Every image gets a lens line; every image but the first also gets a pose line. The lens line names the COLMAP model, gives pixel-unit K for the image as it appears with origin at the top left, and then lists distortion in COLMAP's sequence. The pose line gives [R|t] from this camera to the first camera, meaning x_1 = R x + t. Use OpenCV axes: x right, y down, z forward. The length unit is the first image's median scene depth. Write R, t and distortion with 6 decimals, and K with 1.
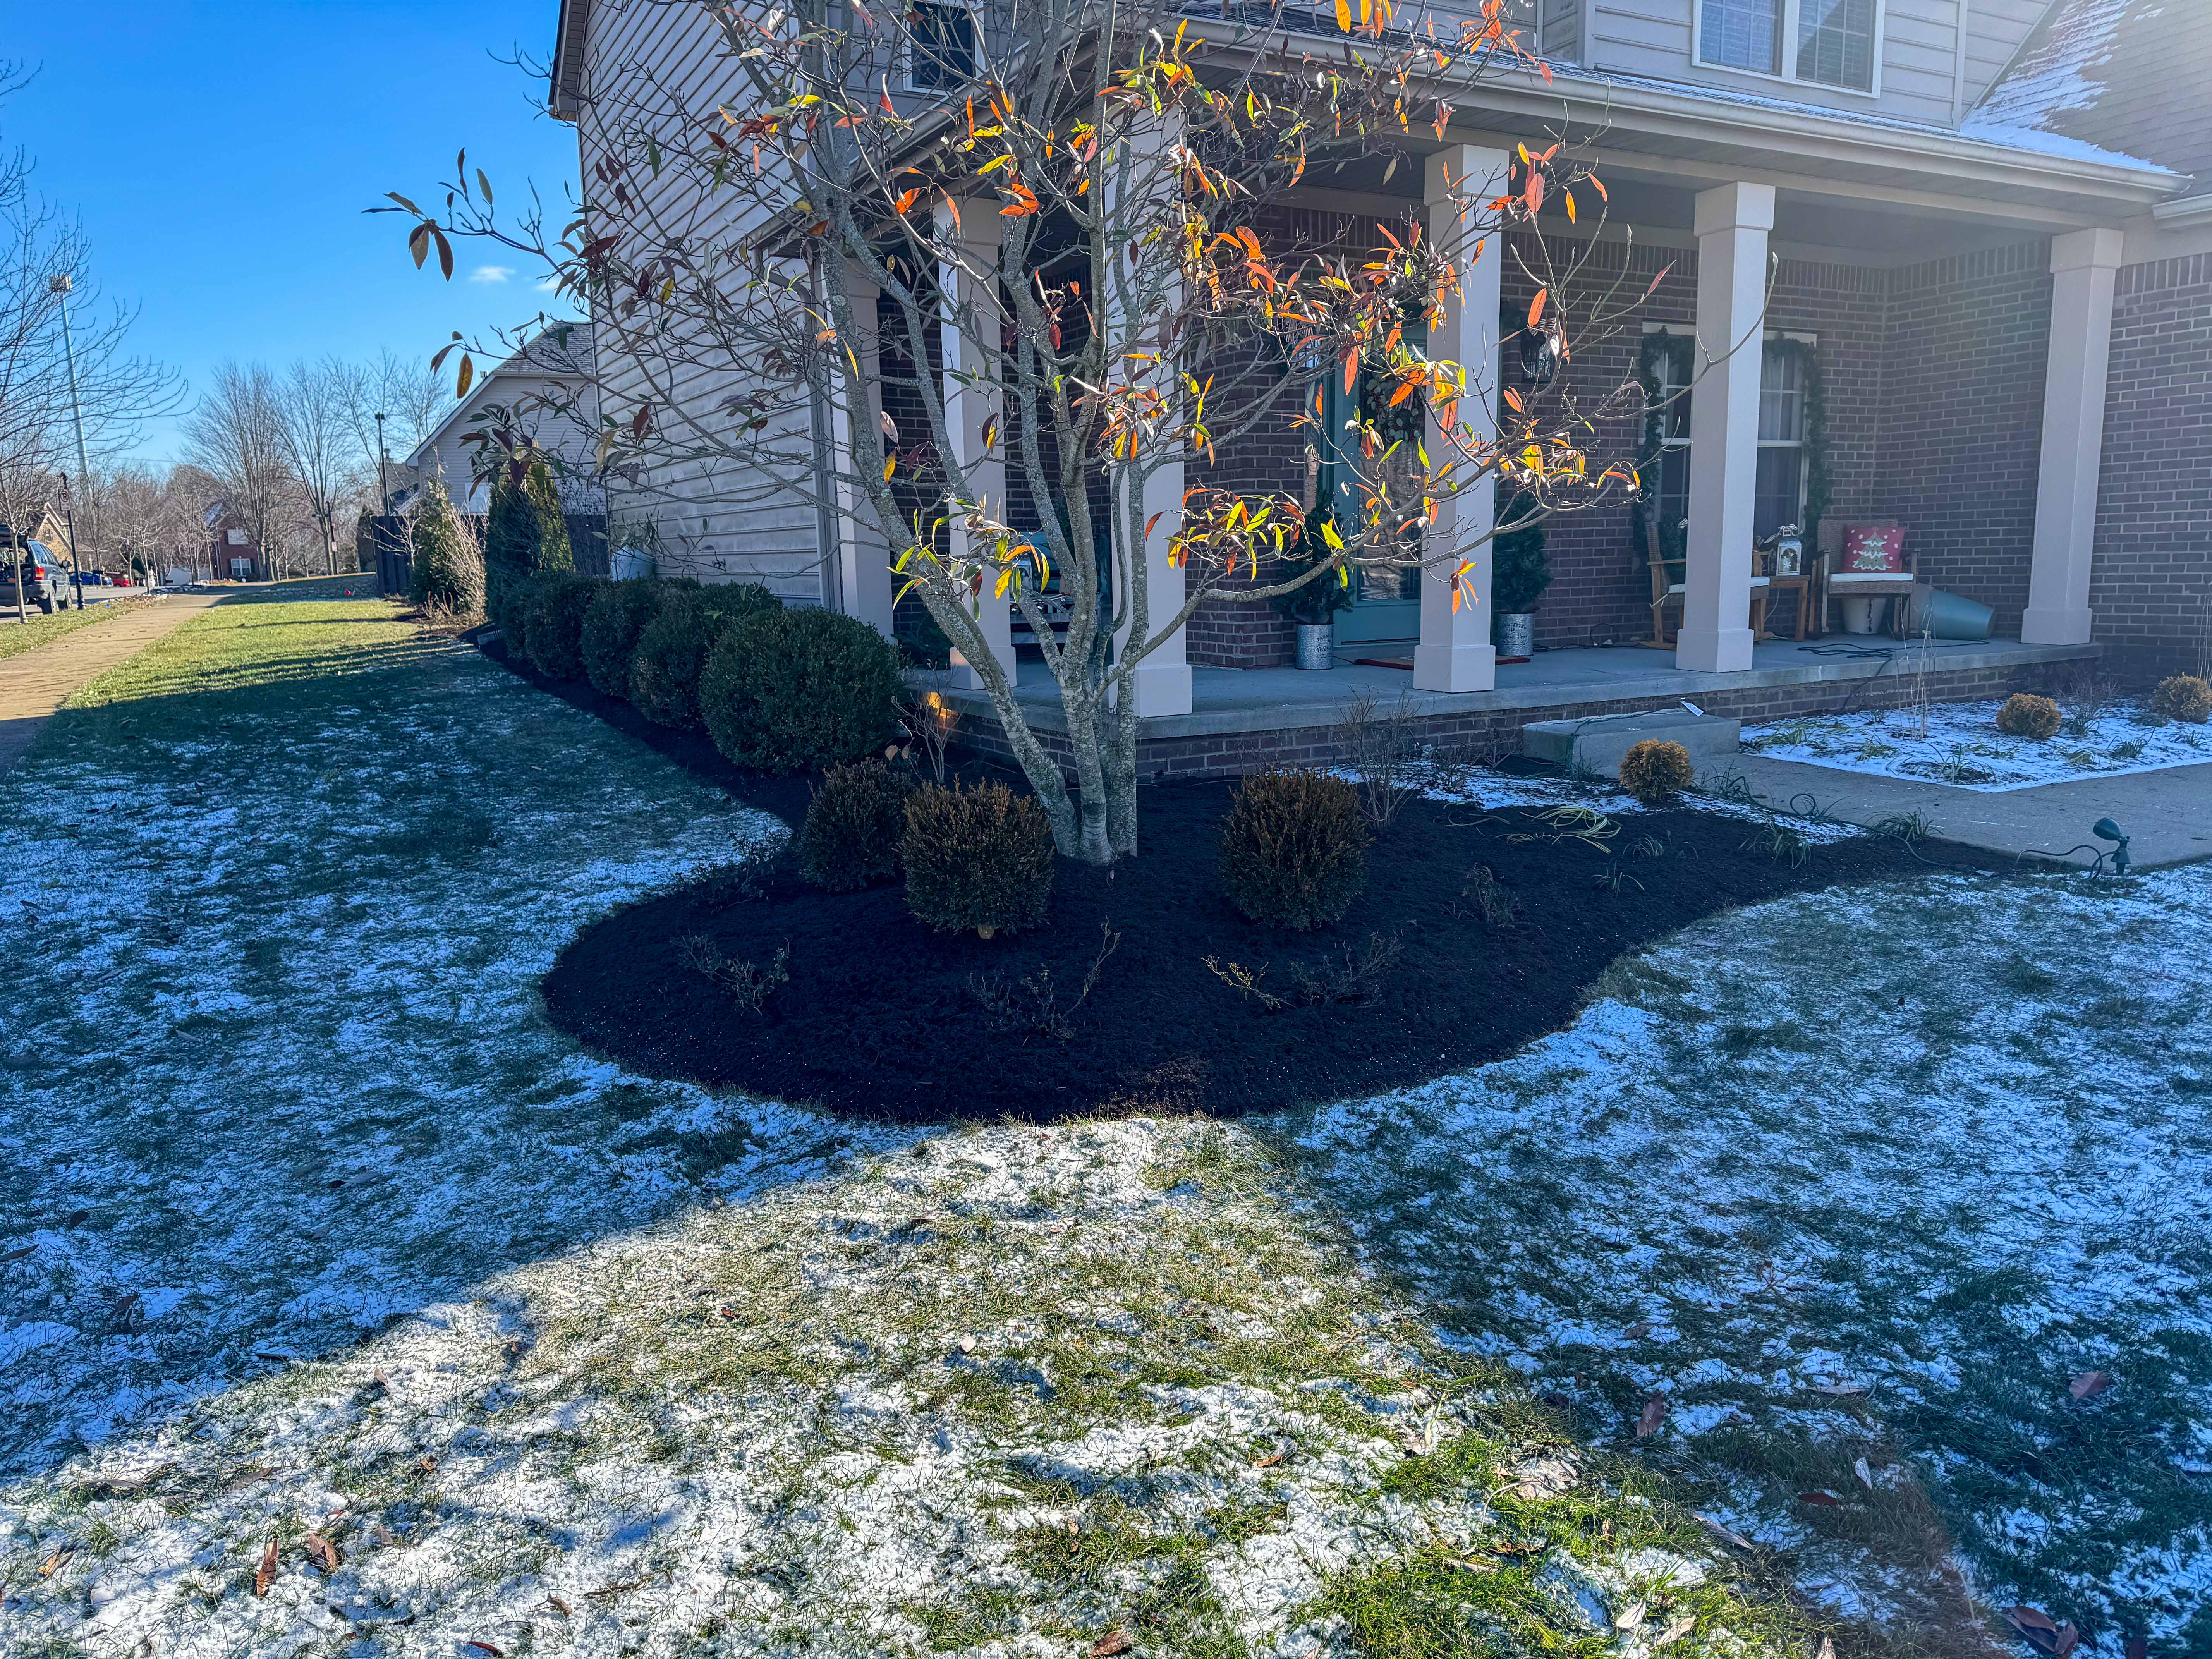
lens RADIAL K [[1568.3, 0, 1111.3], [0, 1568.3, 823.2], [0, 0, 1]] dist [0.008412, -0.005717]
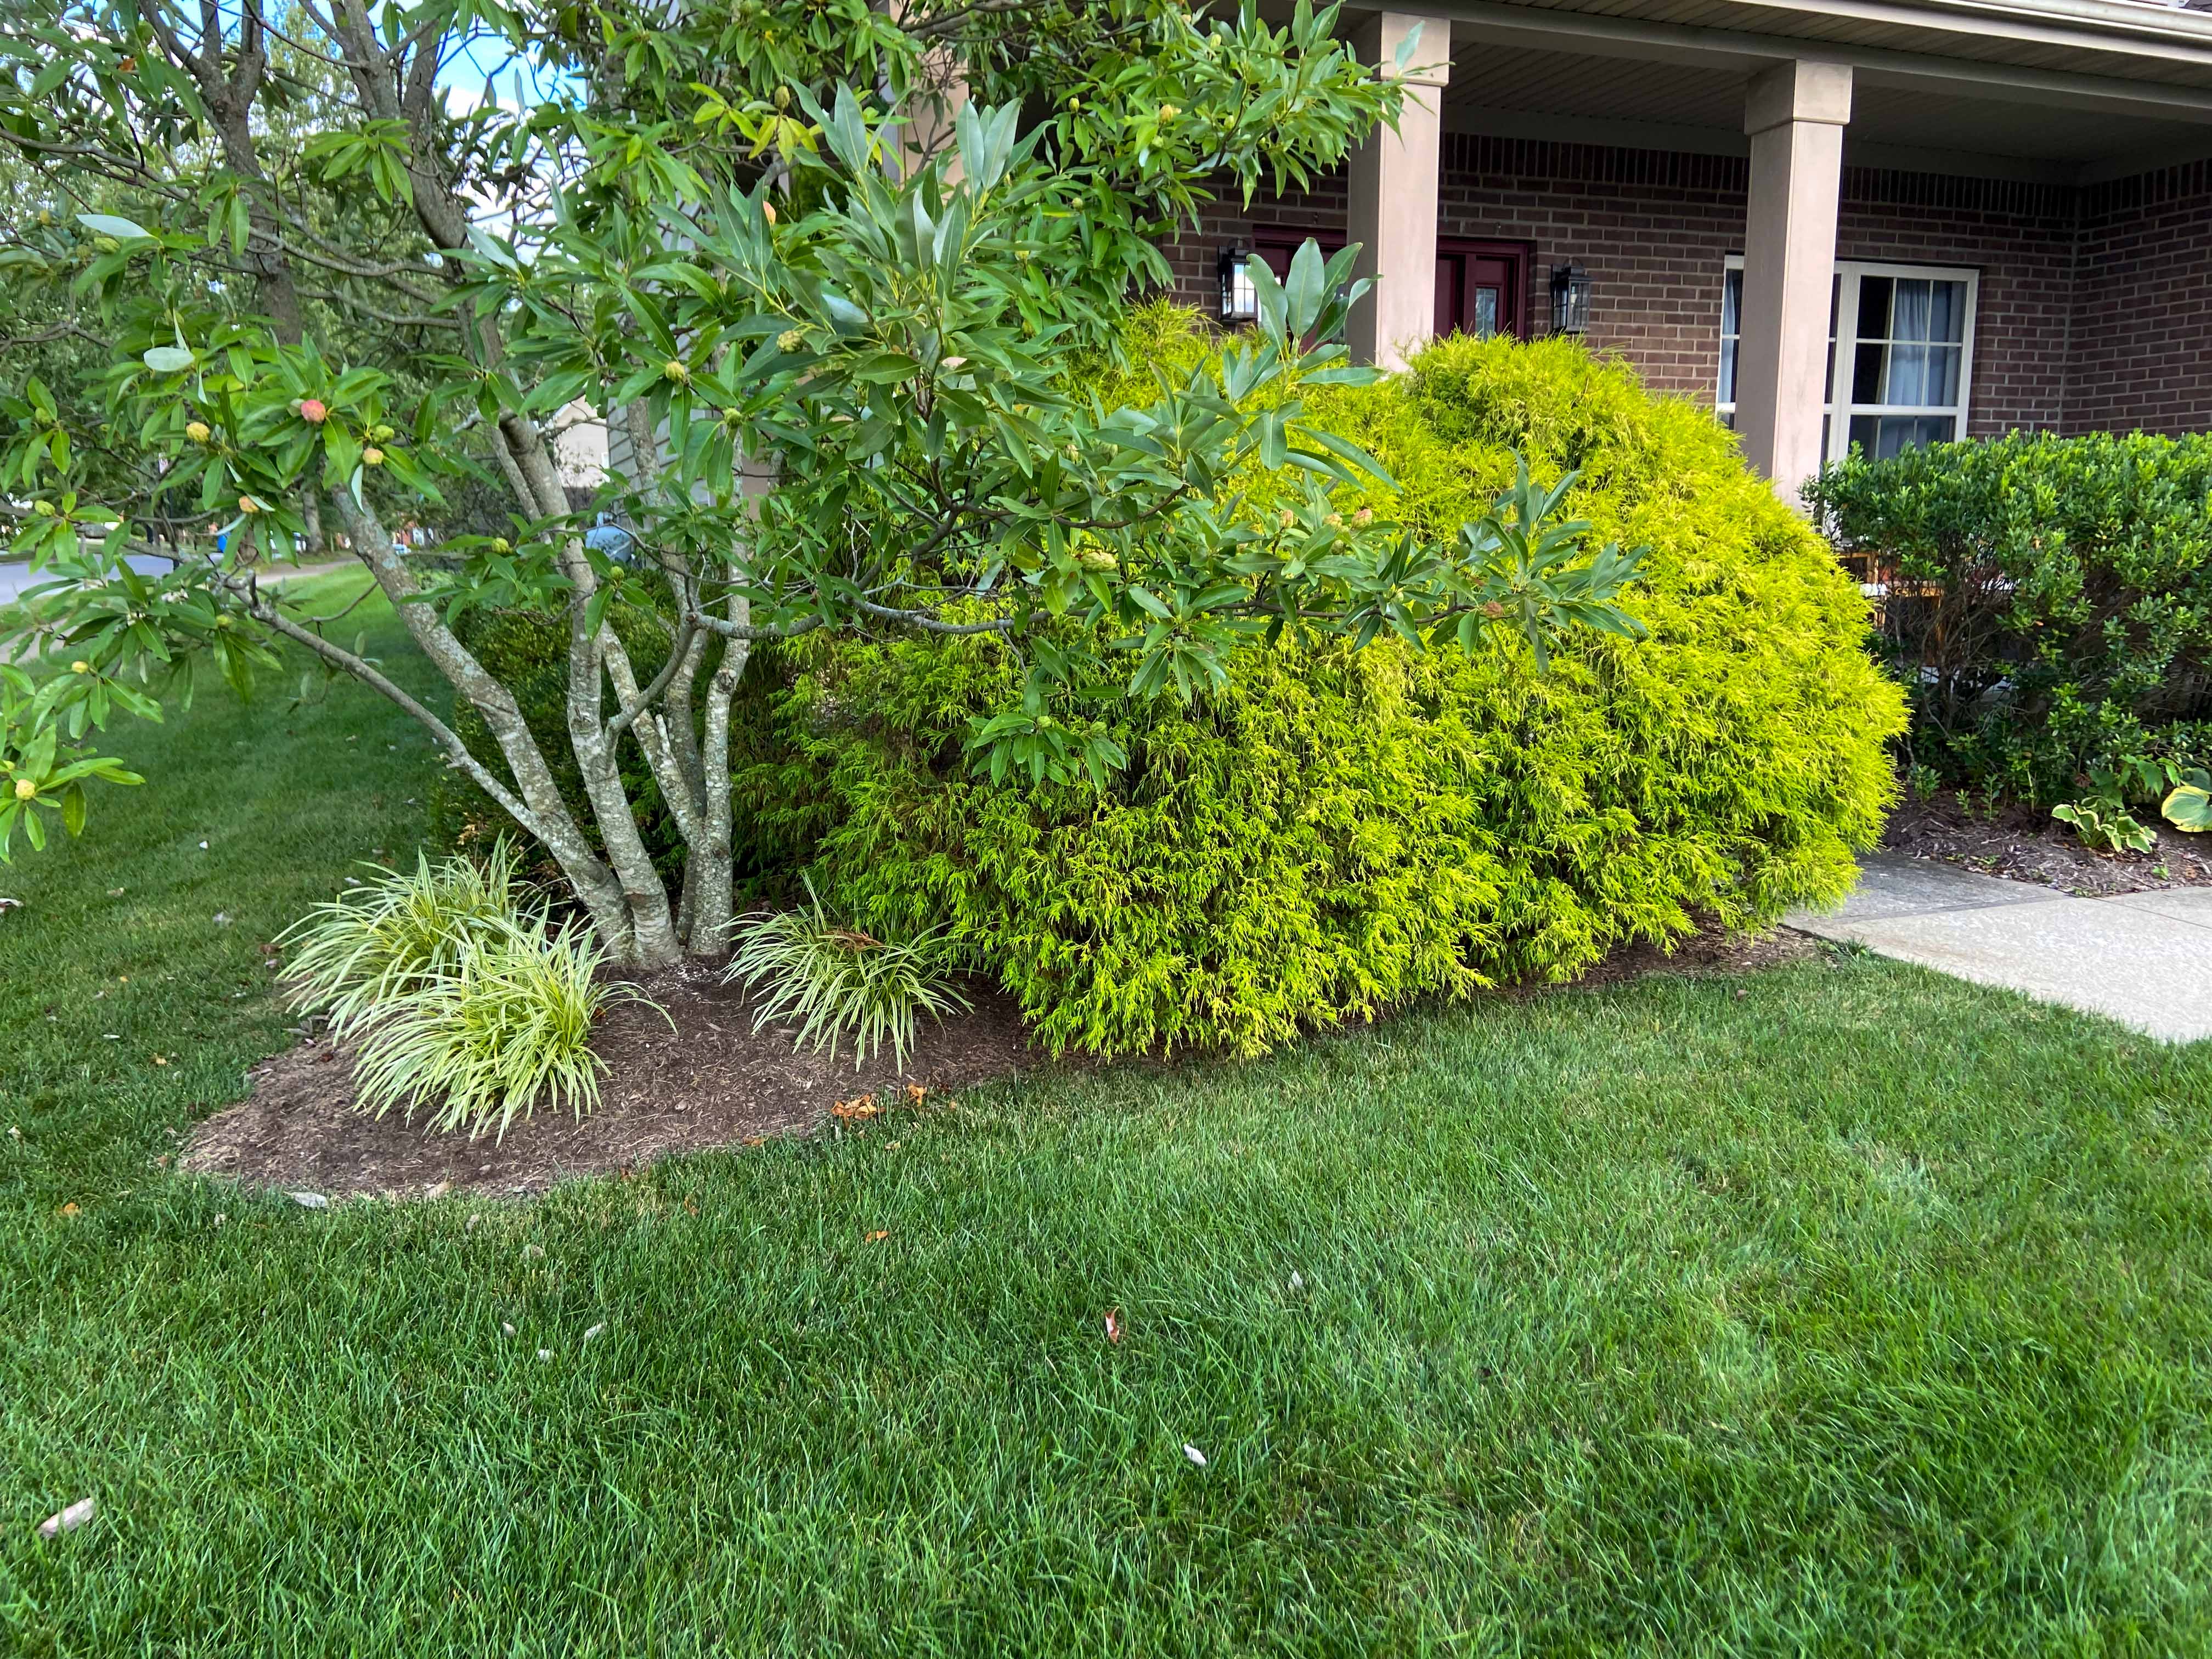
lens RADIAL K [[1682.1, 0, 1103.1], [0, 1682.1, 809.5], [0, 0, 1]] dist [0.092022, -0.095850]
pose [[0.990874, 0.036117, -0.129863, 0.155061], [-0.037453, 0.999268, -0.007853, -0.025512], [0.129484, 0.012645, 0.991501, 0.121015]]
